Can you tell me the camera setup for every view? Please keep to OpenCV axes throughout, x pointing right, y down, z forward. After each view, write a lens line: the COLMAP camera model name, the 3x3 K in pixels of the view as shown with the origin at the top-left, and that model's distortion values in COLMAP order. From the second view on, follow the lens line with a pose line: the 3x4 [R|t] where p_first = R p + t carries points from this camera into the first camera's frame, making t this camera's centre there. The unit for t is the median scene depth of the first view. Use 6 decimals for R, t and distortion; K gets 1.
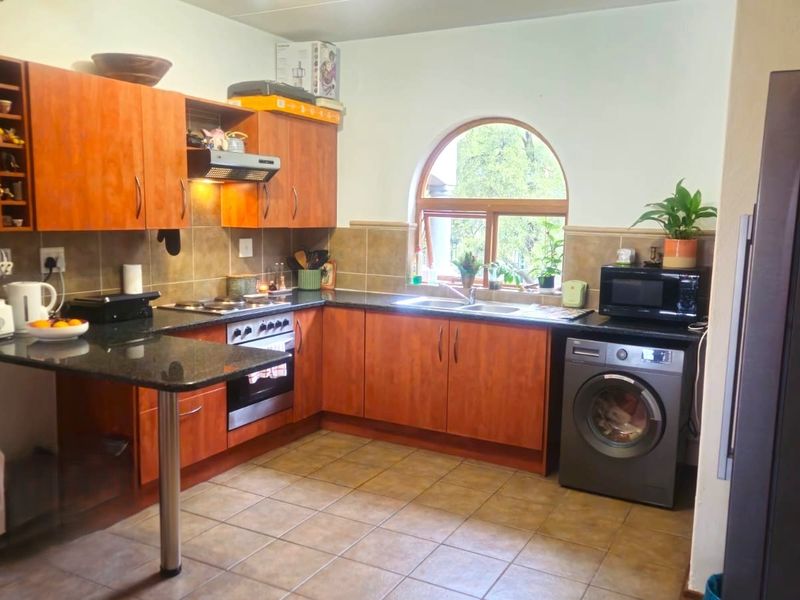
lens RADIAL K [[716.1, 0, 397.6], [0, 716.1, 305.4], [0, 0, 1]] dist [0.096320, -0.084341]
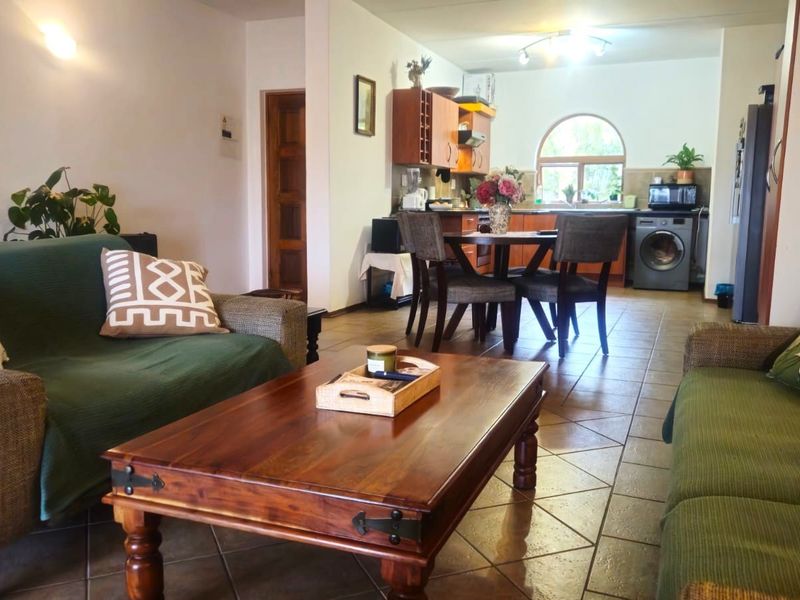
lens RADIAL K [[716.1, 0, 399.4], [0, 716.1, 294.2], [0, 0, 1]] dist [0.096320, -0.084341]
pose [[0.992859, -0.025852, 0.116455, -0.627354], [0.026412, 0.999646, -0.003268, 0.228233], [-0.116329, 0.006320, 0.993191, -0.913515]]
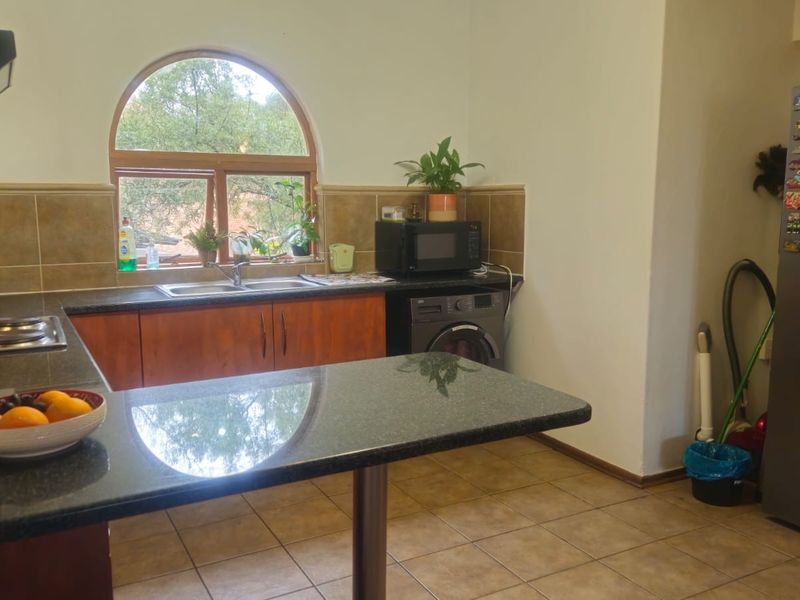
lens RADIAL K [[716.1, 0, 398.2], [0, 716.1, 305.2], [0, 0, 1]] dist [0.096320, -0.084341]
pose [[0.540605, -0.146636, 0.828399, -0.490193], [0.127335, 0.987610, 0.091720, -0.031394], [-0.831584, 0.055900, 0.552579, 0.424453]]
